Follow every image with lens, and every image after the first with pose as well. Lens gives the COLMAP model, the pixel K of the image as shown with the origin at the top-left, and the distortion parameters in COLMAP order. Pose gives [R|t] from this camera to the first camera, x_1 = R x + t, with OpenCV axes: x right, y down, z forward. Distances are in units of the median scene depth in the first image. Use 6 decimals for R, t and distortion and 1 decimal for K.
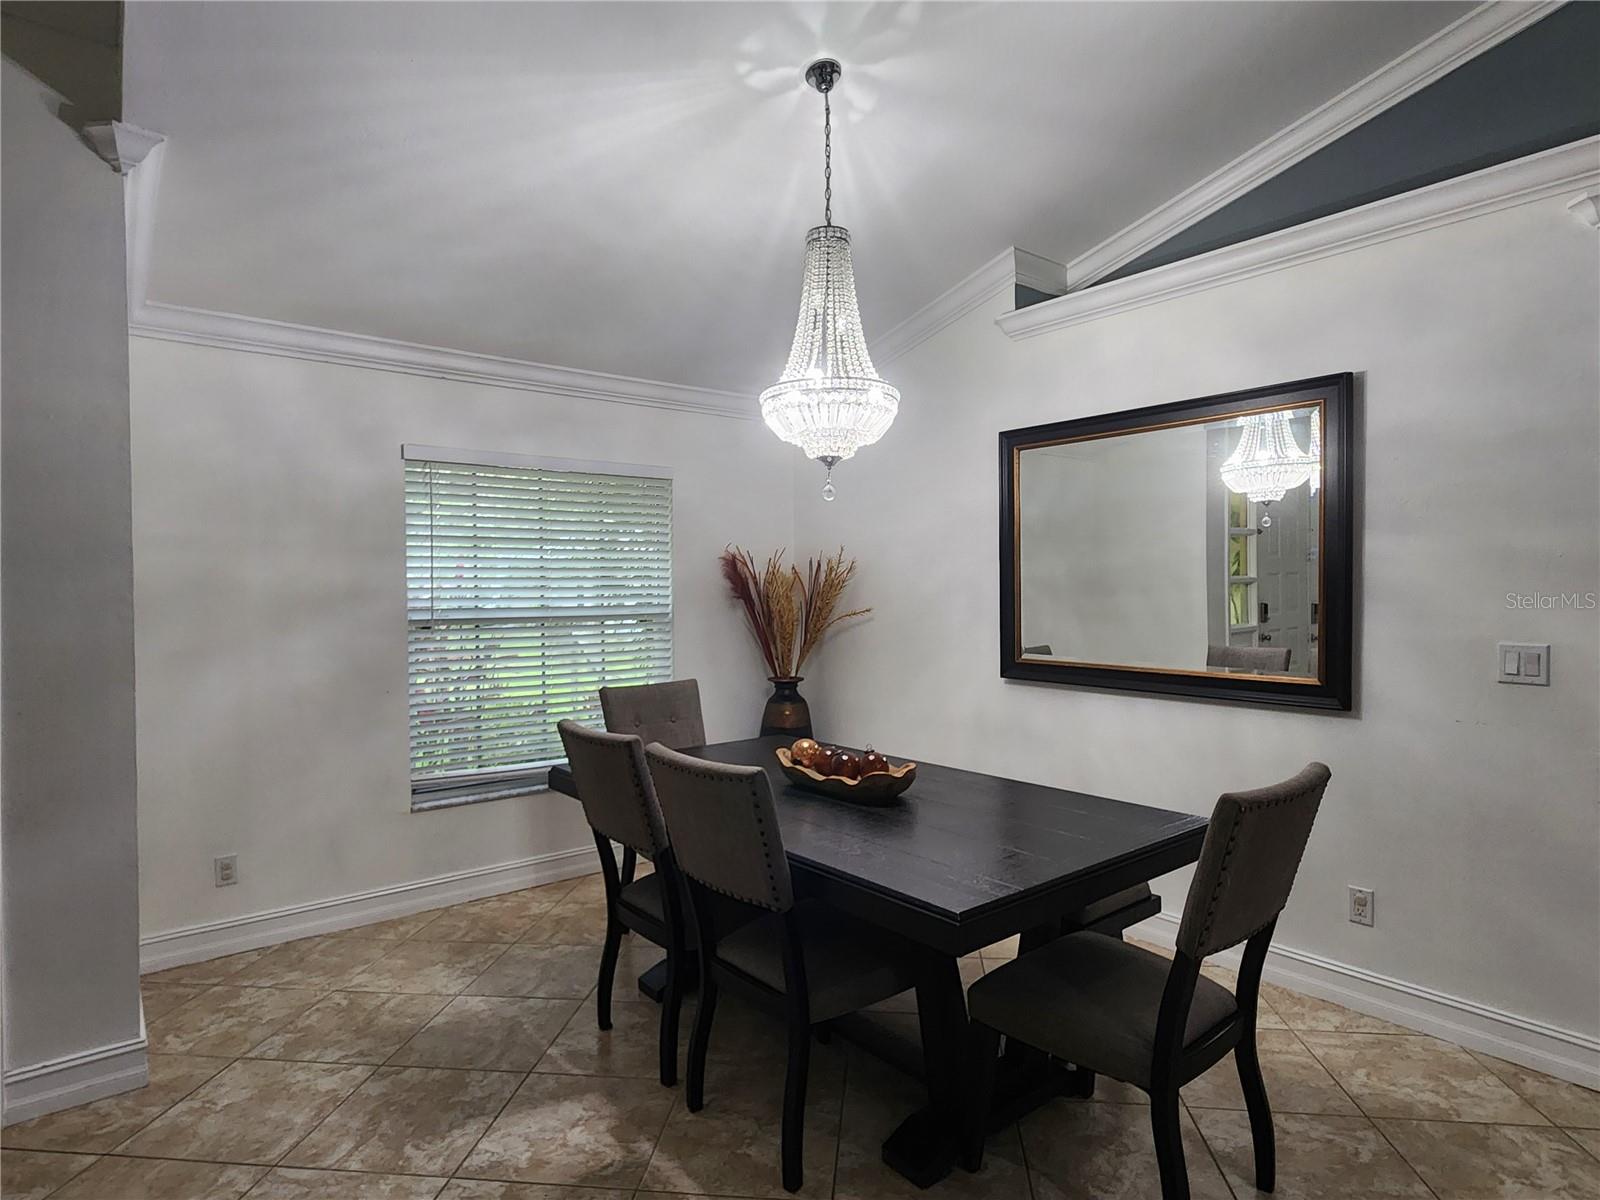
lens RADIAL K [[891.2, 0, 798.8], [0, 891.2, 601.8], [0, 0, 1]] dist [-0.000671, 0.000513]
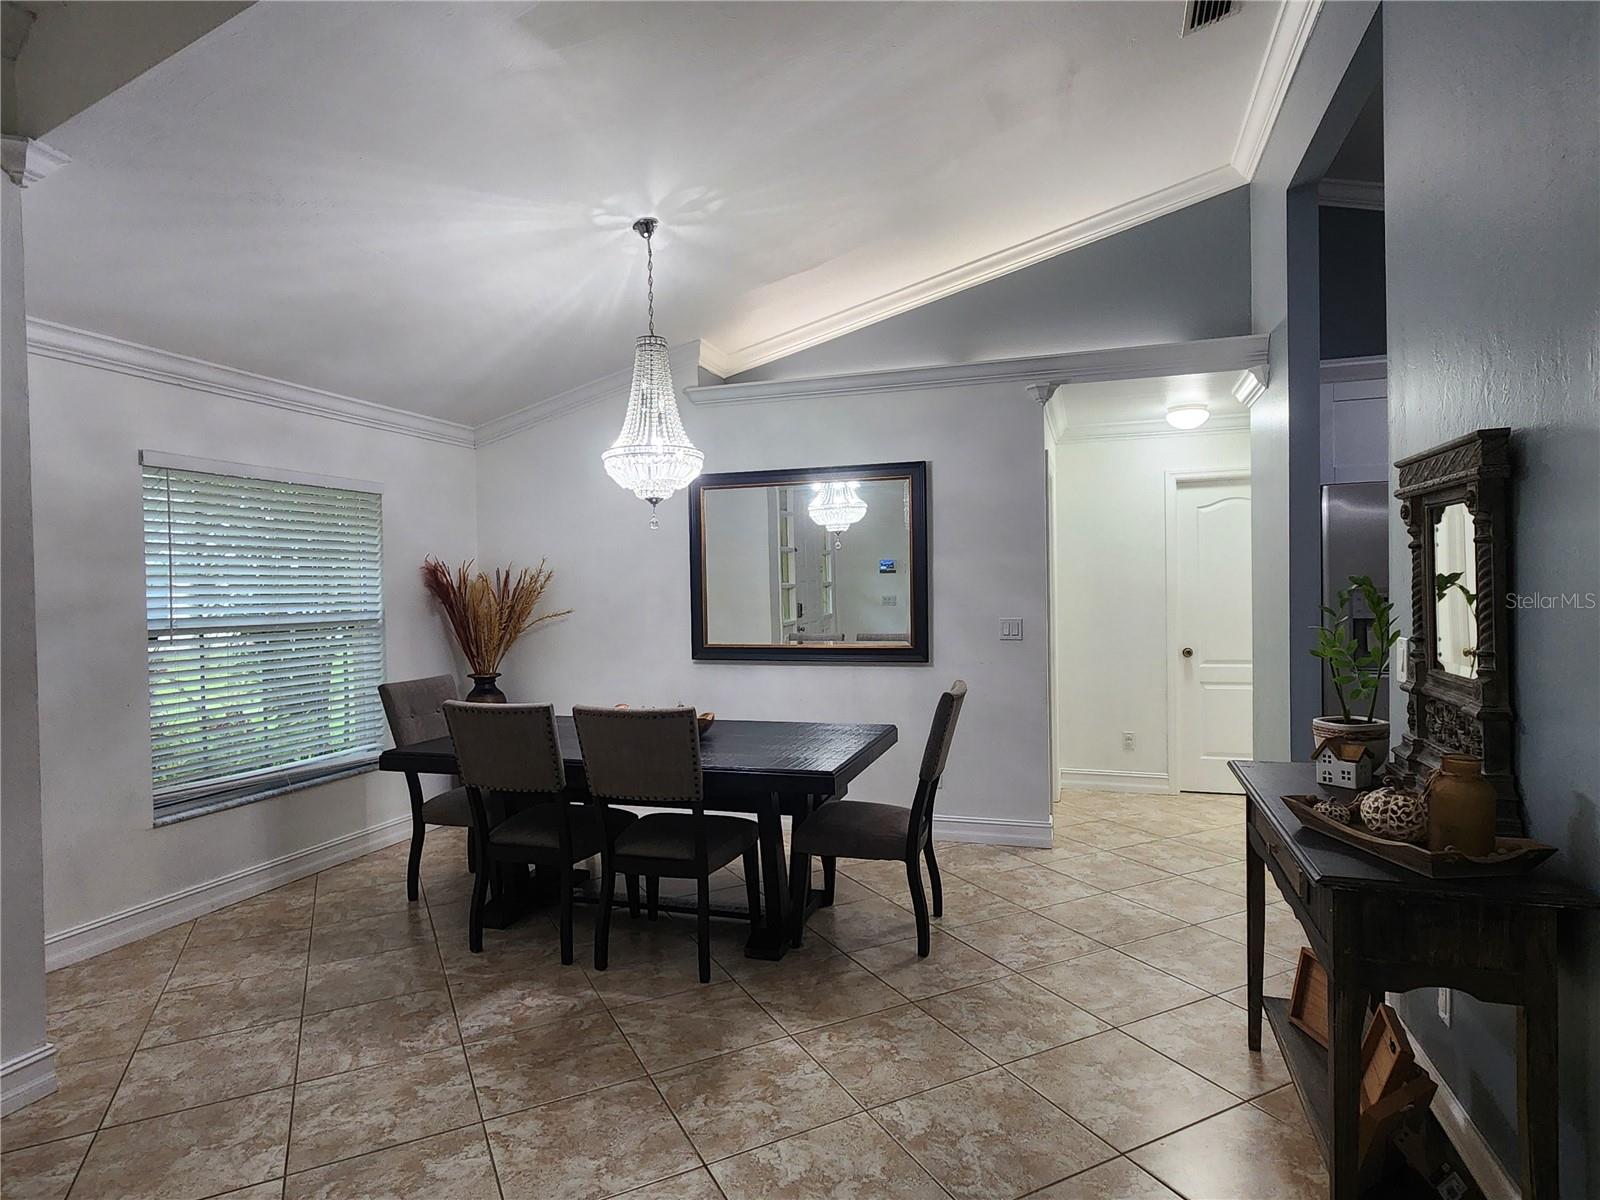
lens RADIAL K [[891.2, 0, 799.8], [0, 891.2, 601.2], [0, 0, 1]] dist [-0.000671, 0.000513]
pose [[0.835472, -0.015055, 0.549326, -0.467481], [0.020539, 0.999782, -0.003839, 0.008664], [-0.549148, 0.014490, 0.835599, -0.253244]]
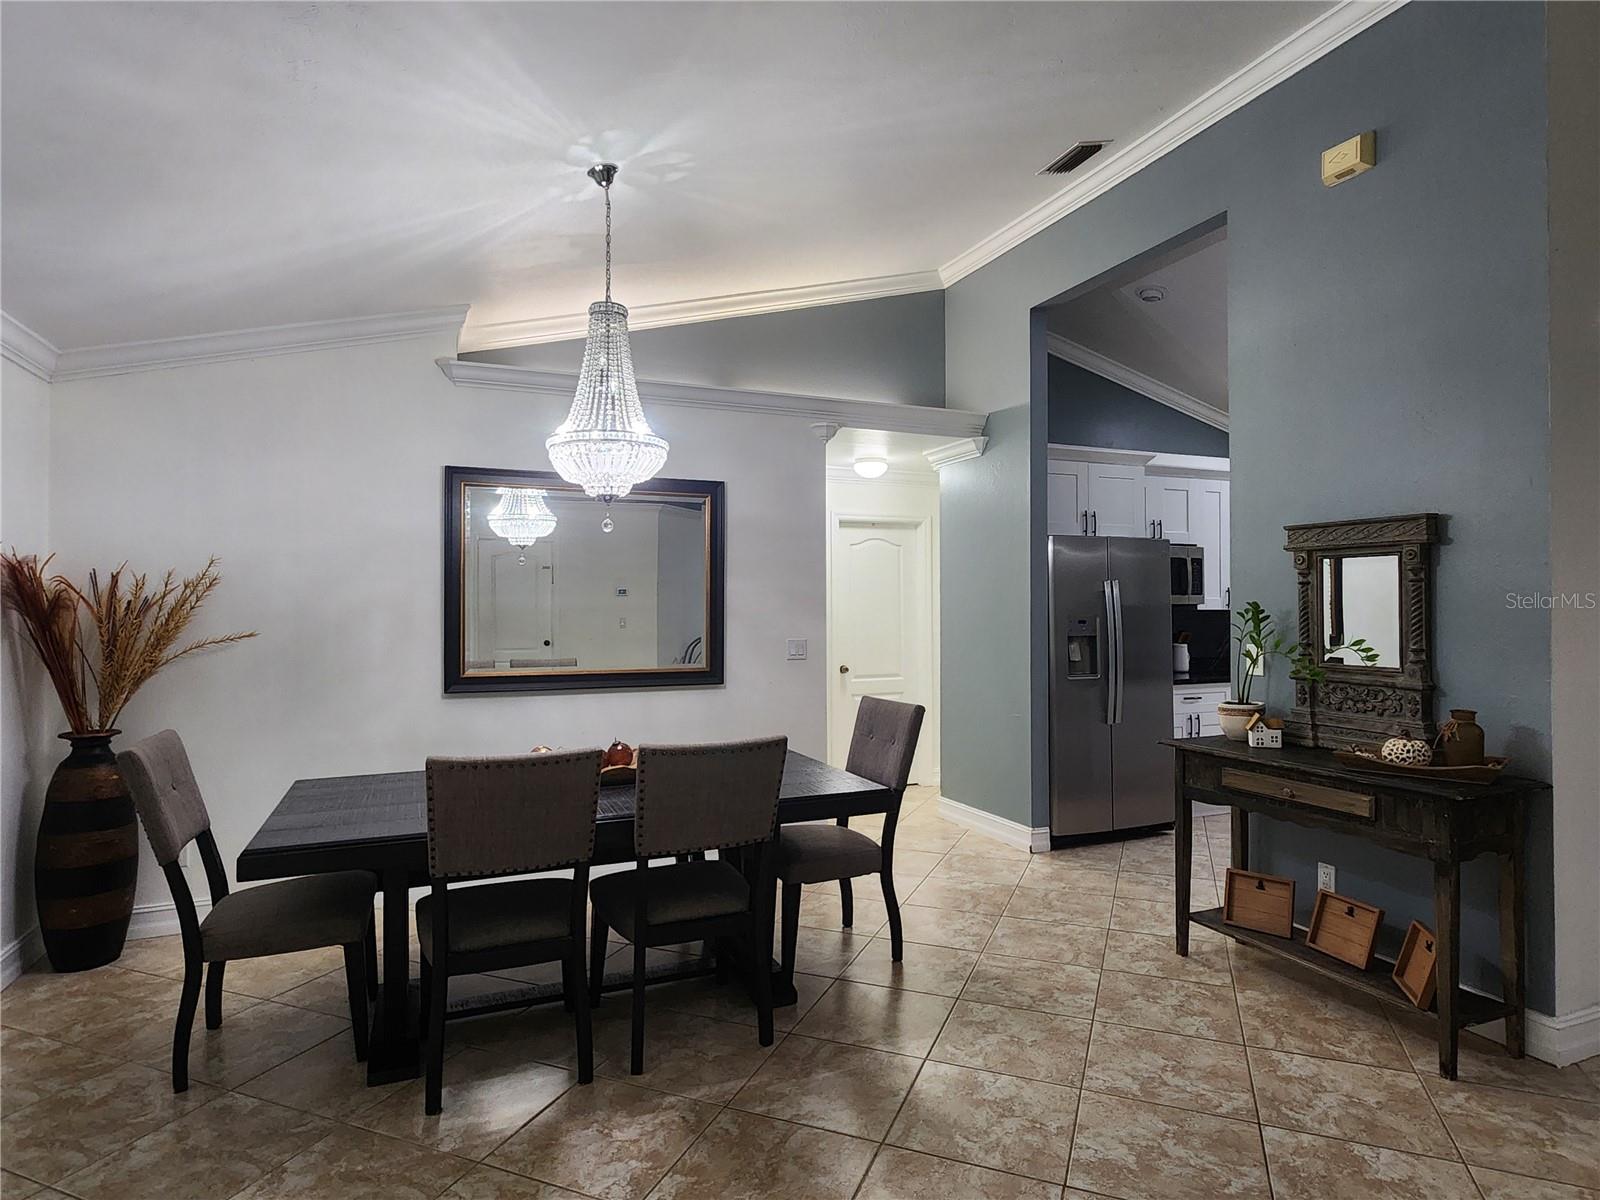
lens RADIAL K [[891.2, 0, 801.6], [0, 891.2, 601.8], [0, 0, 1]] dist [-0.000671, 0.000513]
pose [[0.272267, 0.016135, 0.962086, -0.875174], [0.018392, 0.999589, -0.021969, 0.007712], [-0.962046, 0.023676, 0.271859, 0.373447]]
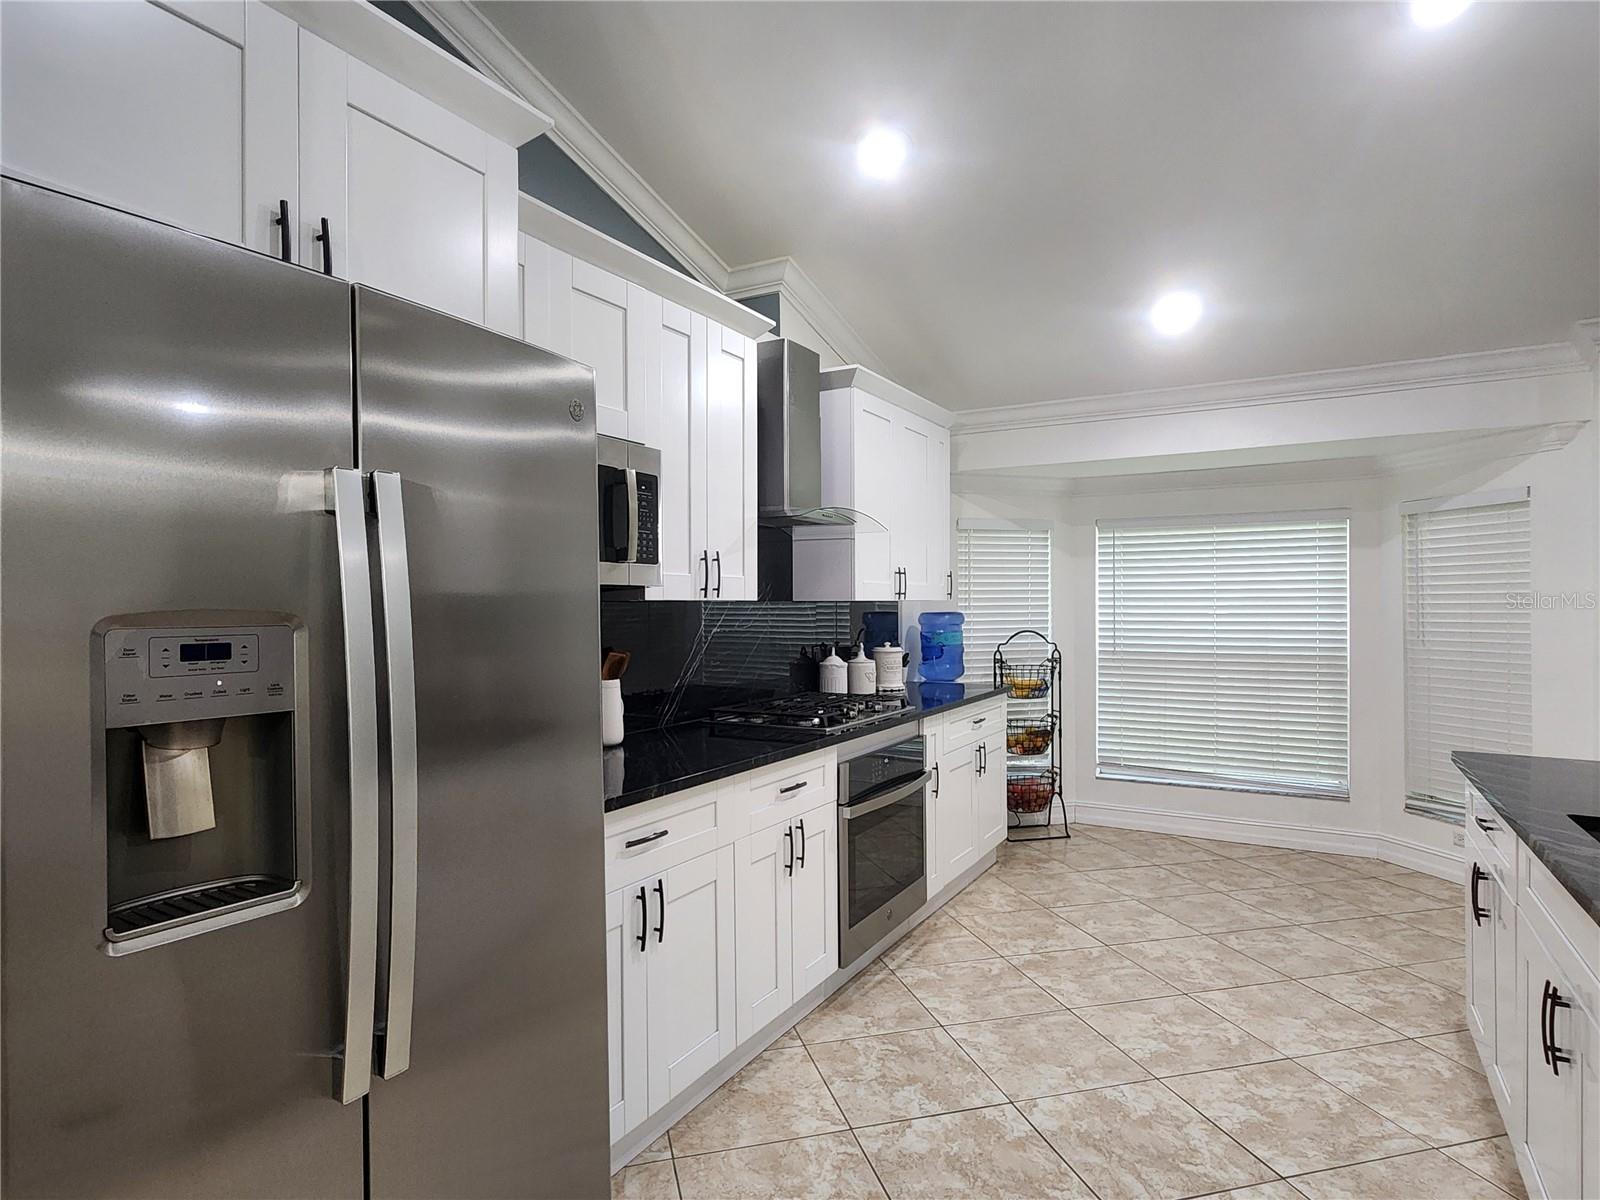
lens RADIAL K [[891.2, 0, 799.1], [0, 891.2, 601.8], [0, 0, 1]] dist [-0.000671, 0.000513]
pose [[-0.368492, 0.010034, 0.929577, 0.450601], [0.023934, 0.999713, -0.001304, 0.004456], [-0.929323, 0.021768, -0.368627, 0.238673]]
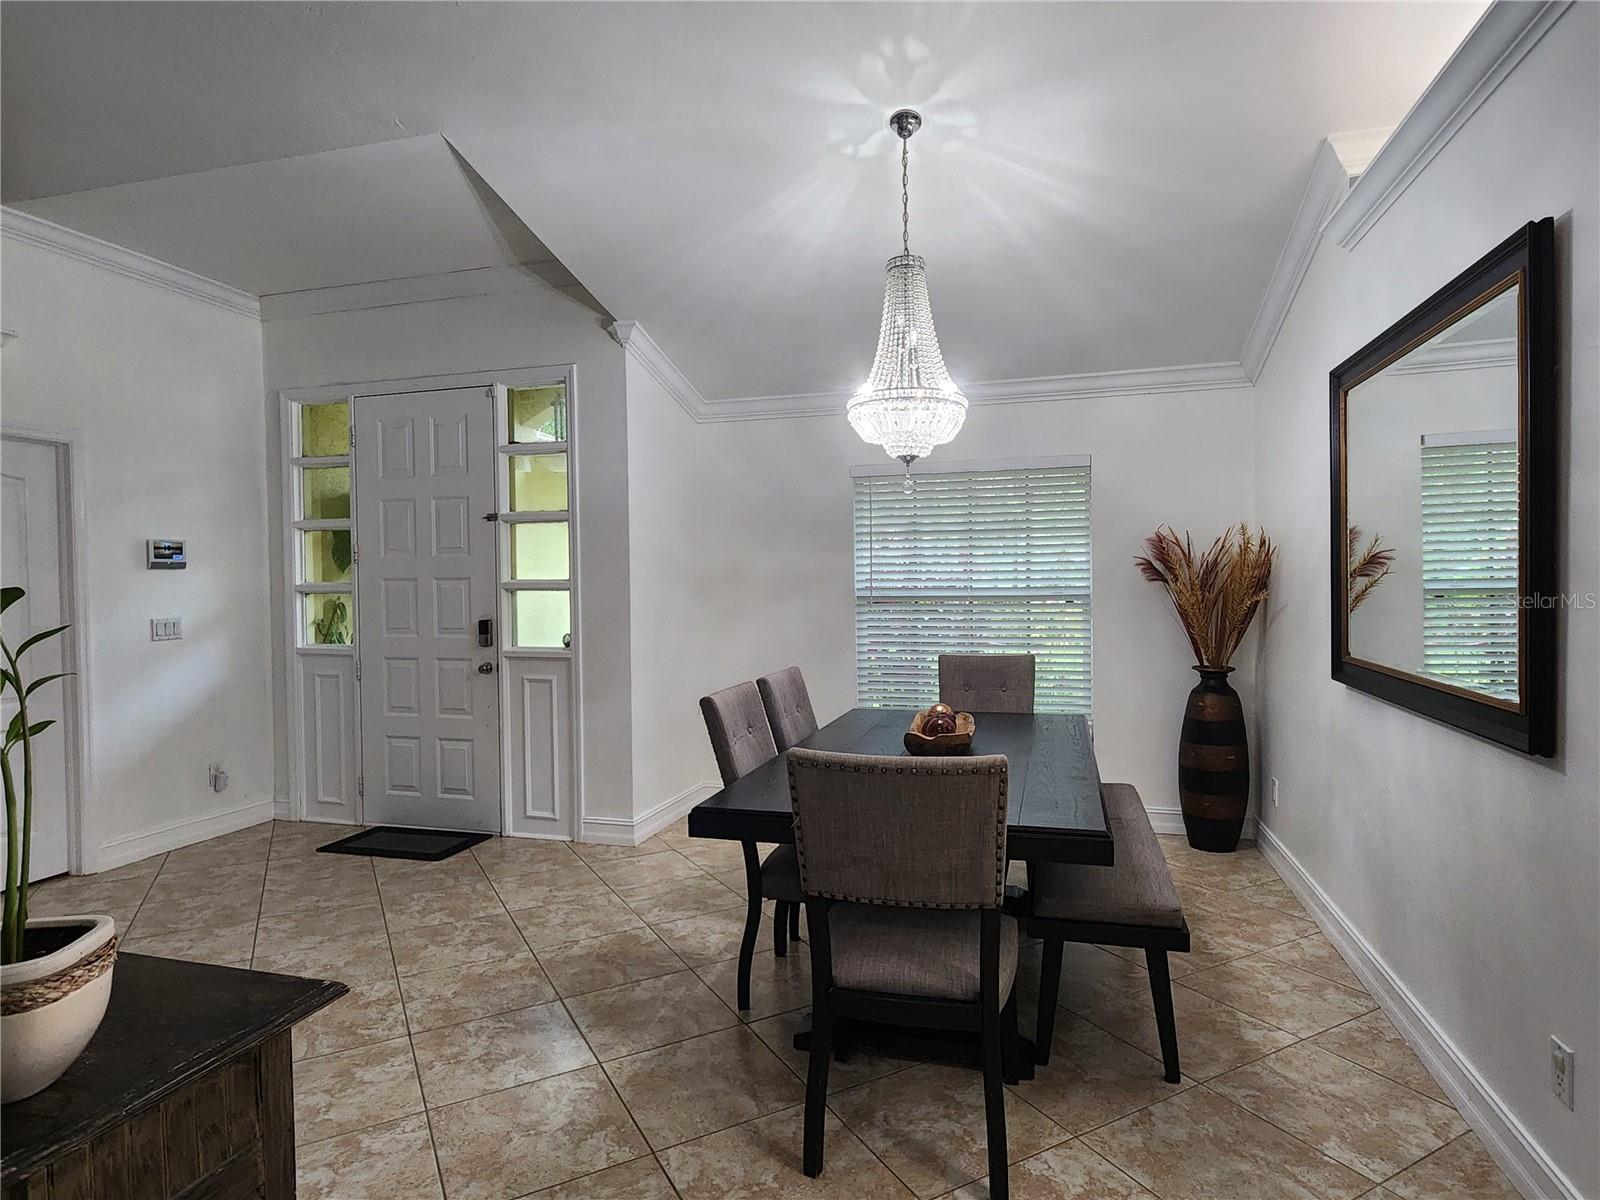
lens RADIAL K [[891.2, 0, 800.4], [0, 891.2, 601.7], [0, 0, 1]] dist [-0.000671, 0.000513]
pose [[0.574703, 0.019187, -0.818137, 0.767267], [-0.006621, 0.999801, 0.018797, 0.004701], [0.818335, -0.005386, 0.574716, 0.190828]]
